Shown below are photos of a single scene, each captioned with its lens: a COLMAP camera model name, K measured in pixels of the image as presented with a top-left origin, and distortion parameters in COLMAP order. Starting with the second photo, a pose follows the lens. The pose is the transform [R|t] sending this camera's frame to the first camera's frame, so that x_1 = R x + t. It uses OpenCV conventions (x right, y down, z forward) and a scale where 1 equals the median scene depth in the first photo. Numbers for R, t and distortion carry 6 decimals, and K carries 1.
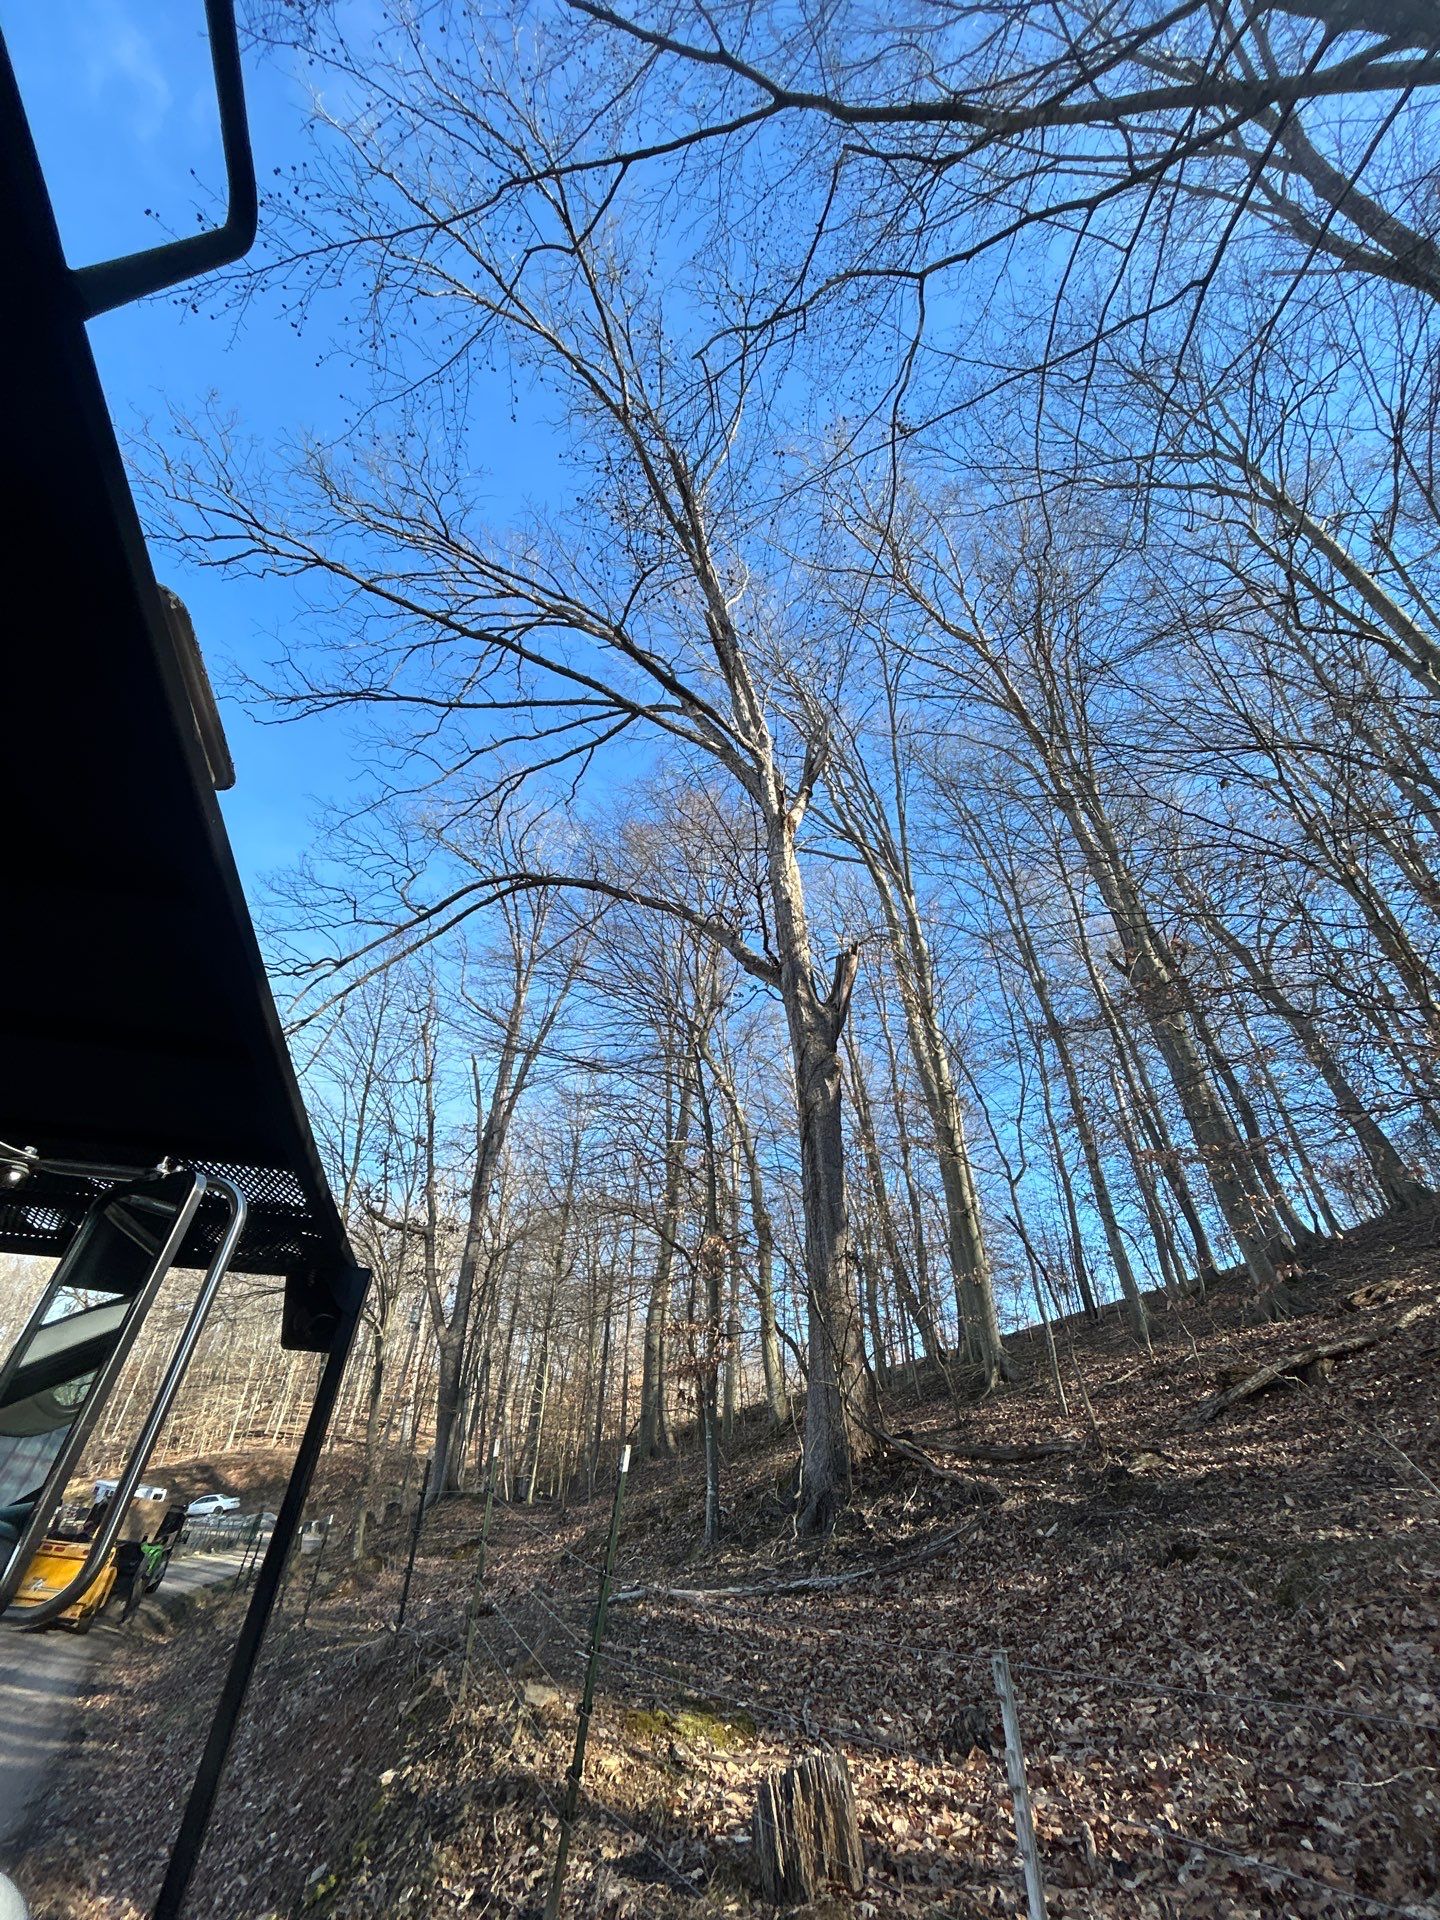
lens RADIAL K [[765.2, 0, 716.2], [0, 765.2, 963.2], [0, 0, 1]] dist [-0.000822, 0.000421]
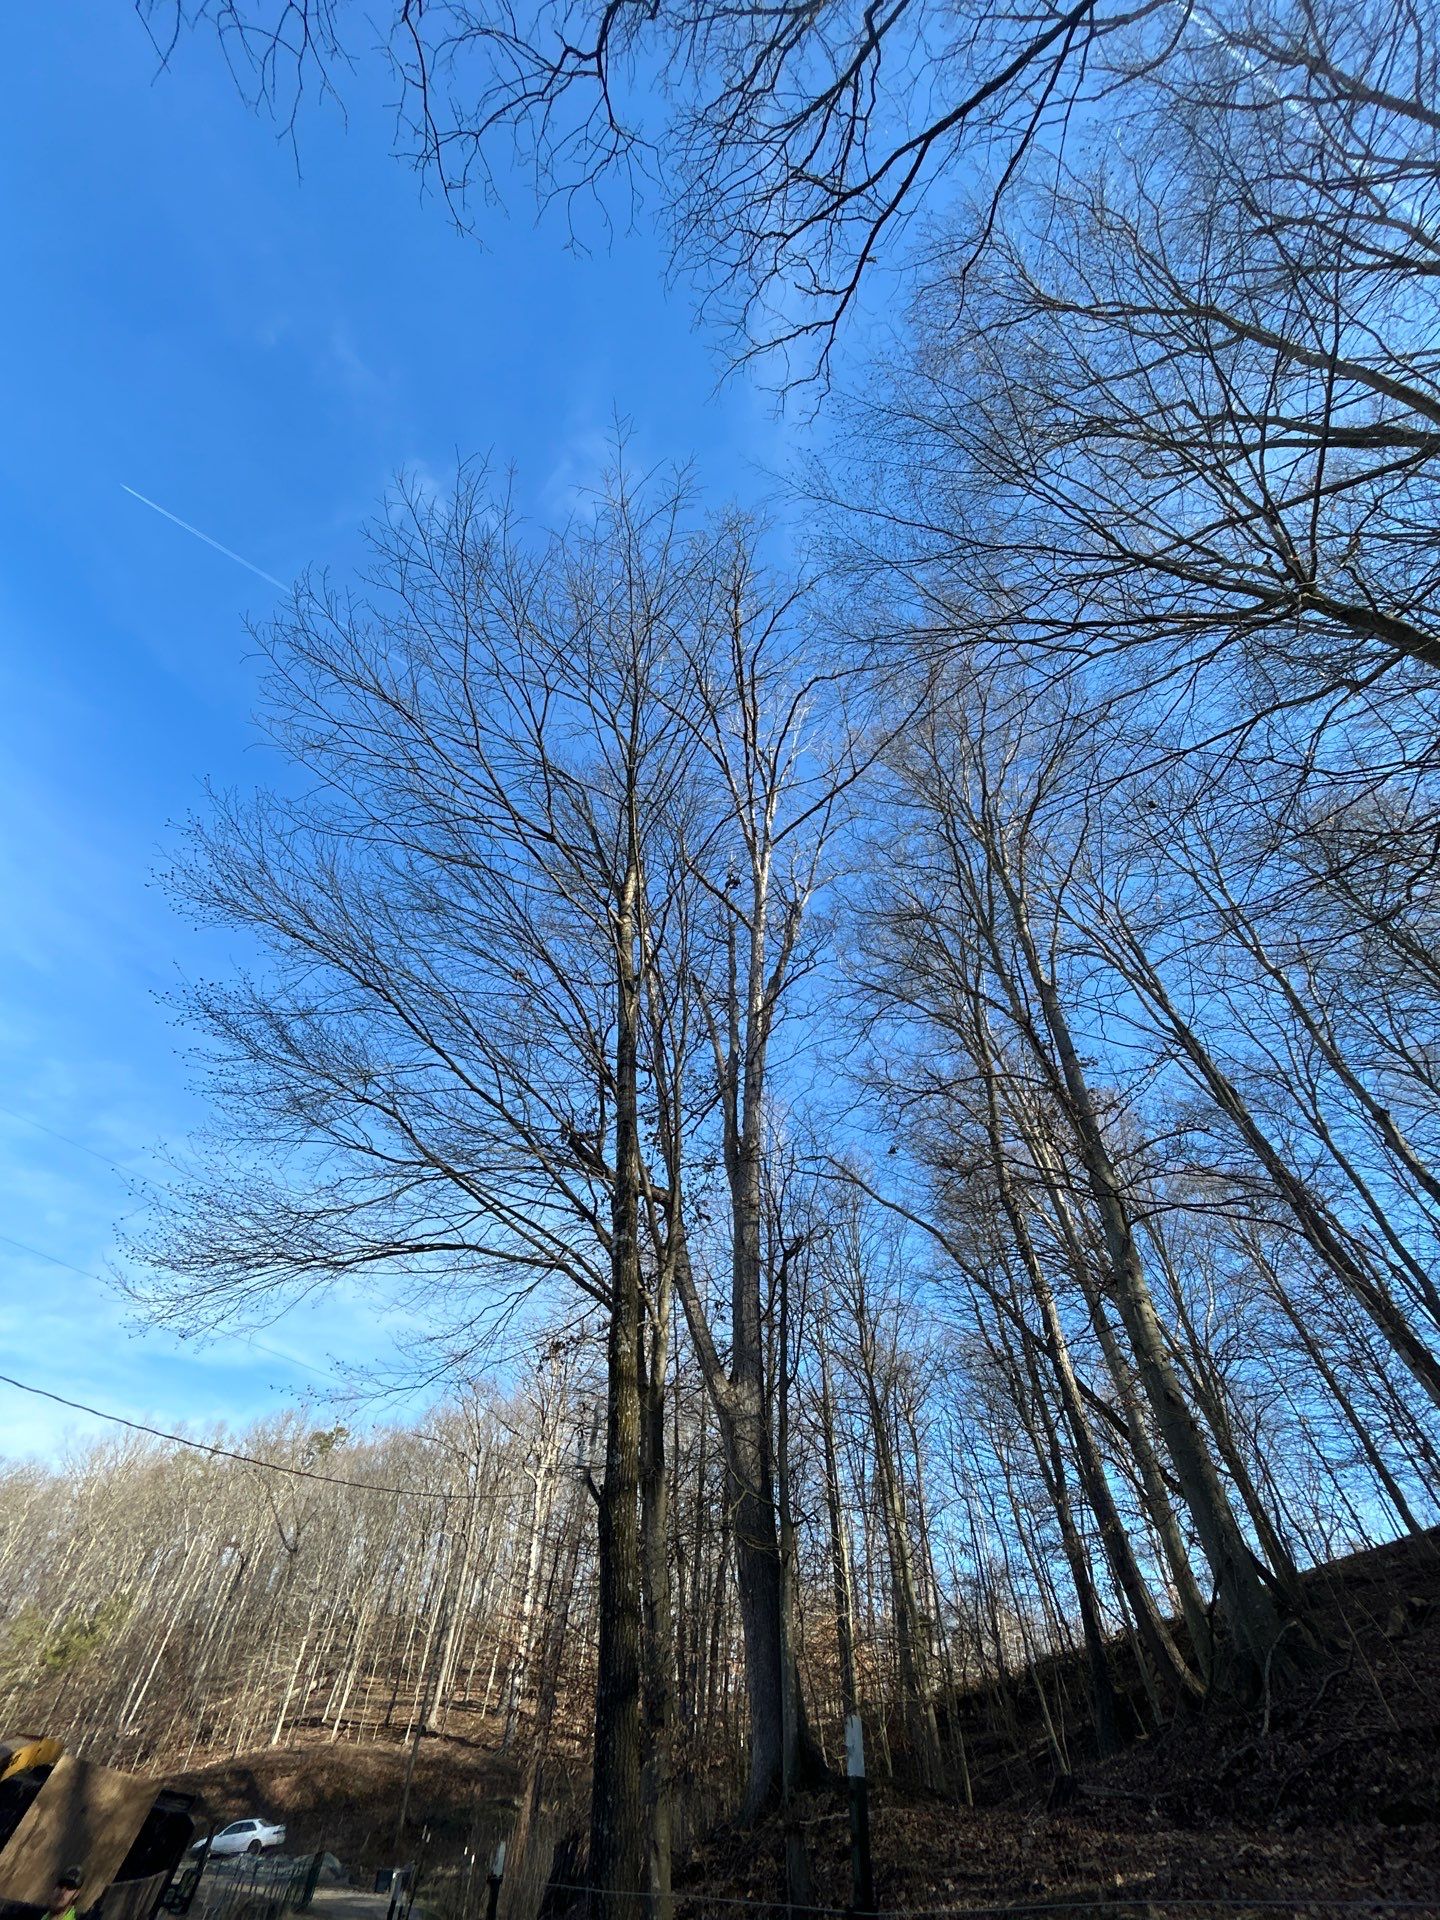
lens RADIAL K [[765.2, 0, 712.9], [0, 765.2, 971.5], [0, 0, 1]] dist [-0.000822, 0.000421]
pose [[0.993862, -0.075263, -0.081078, -0.276552], [0.053473, 0.968427, -0.243494, 0.310642], [0.096844, 0.237664, 0.966508, 0.411629]]
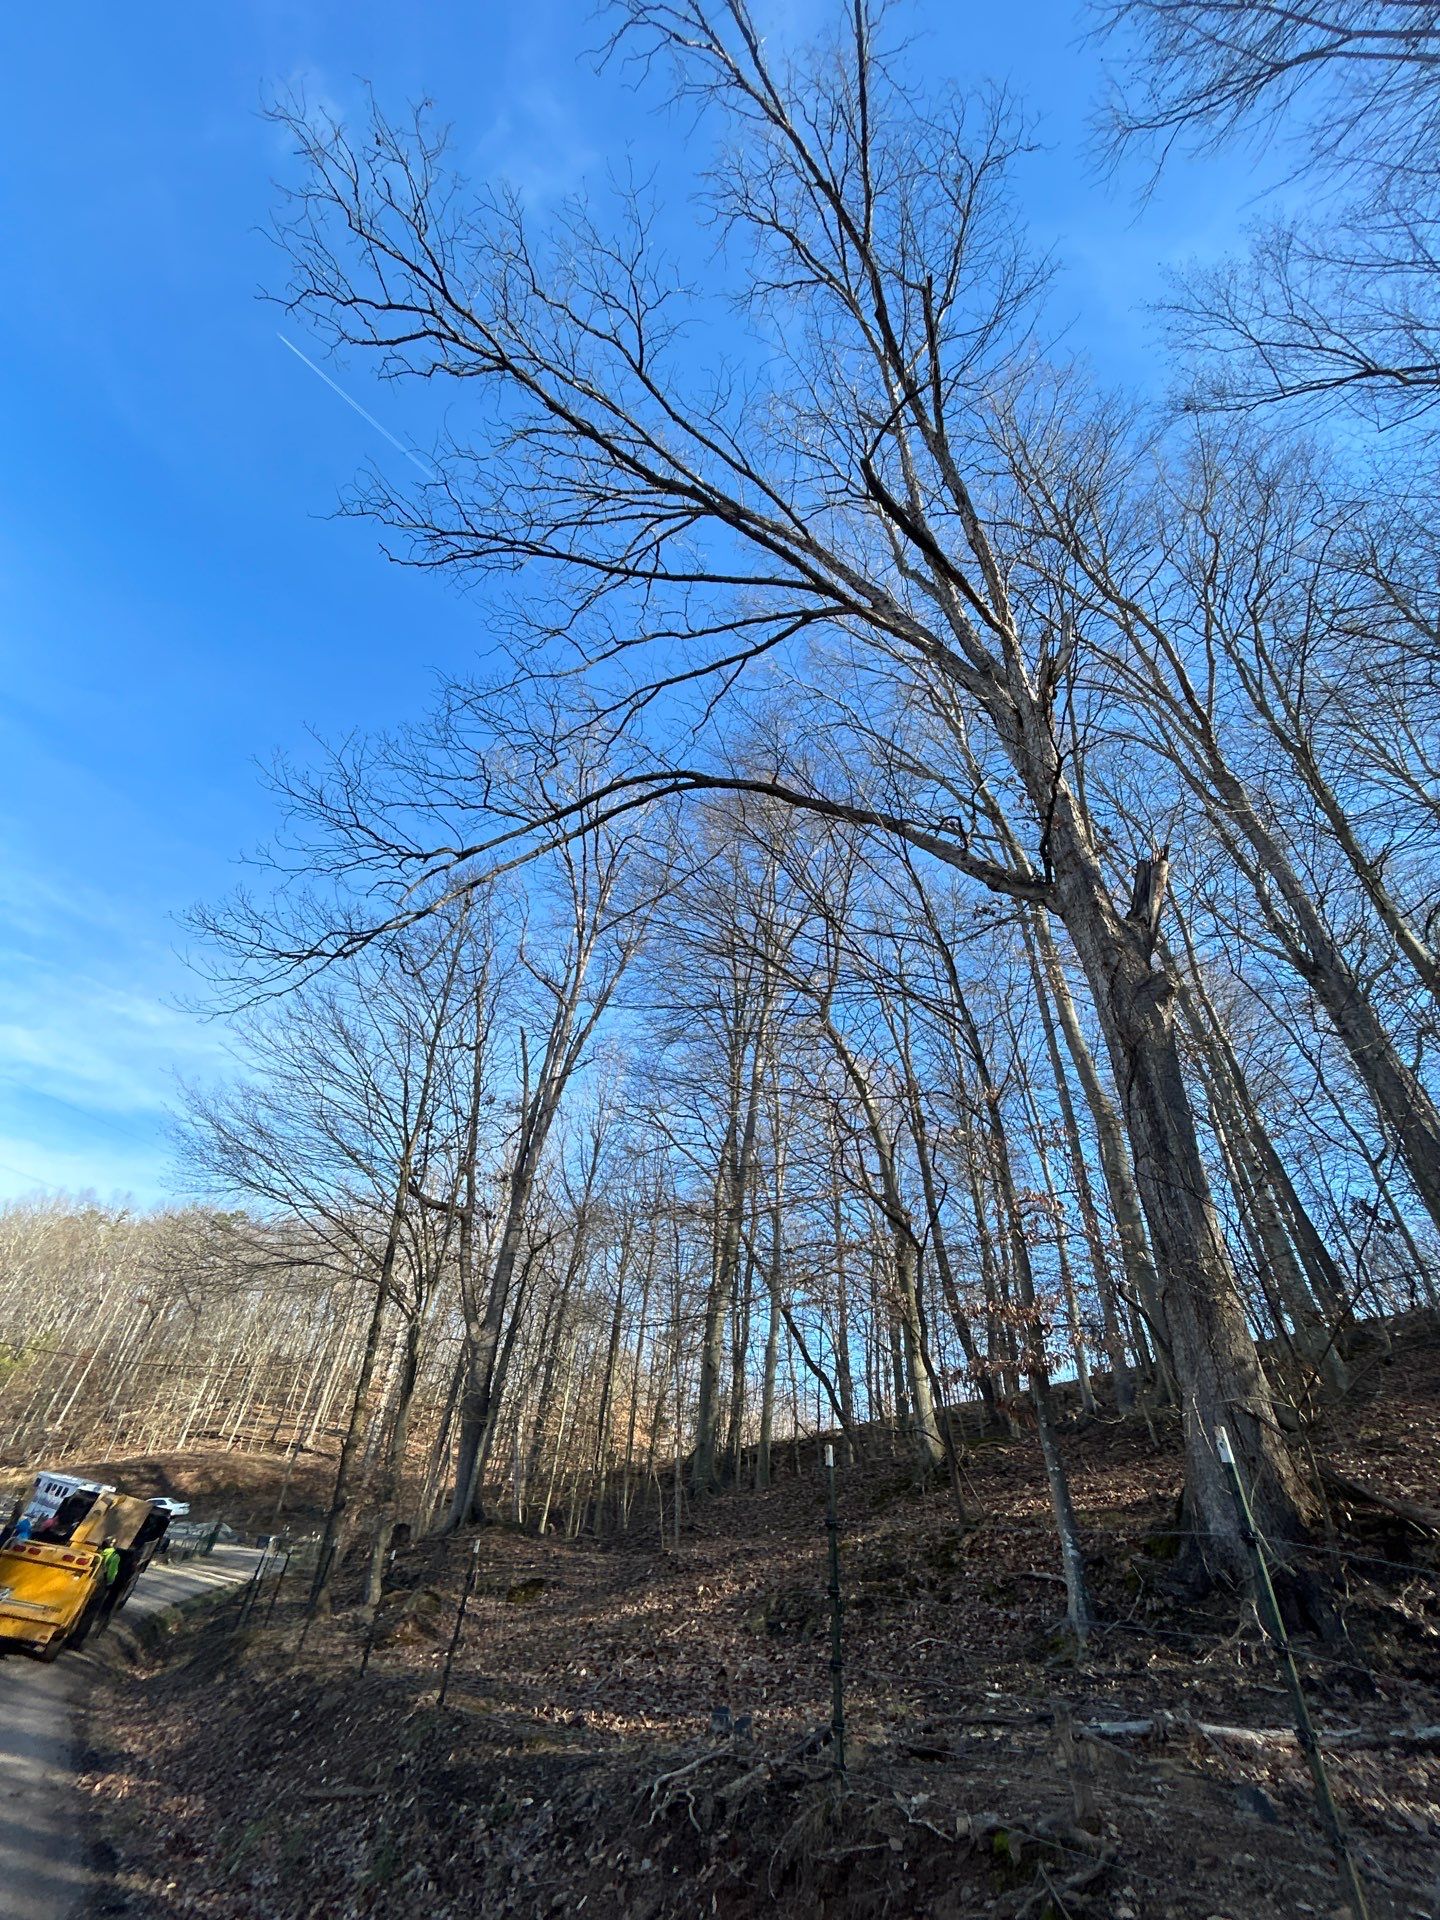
lens RADIAL K [[765.2, 0, 713.9], [0, 765.2, 964.3], [0, 0, 1]] dist [-0.000822, 0.000421]
pose [[0.996308, 0.085536, 0.007381, -0.115099], [-0.085182, 0.995586, -0.039406, 0.068260], [-0.010719, 0.038632, 0.999196, 0.092128]]
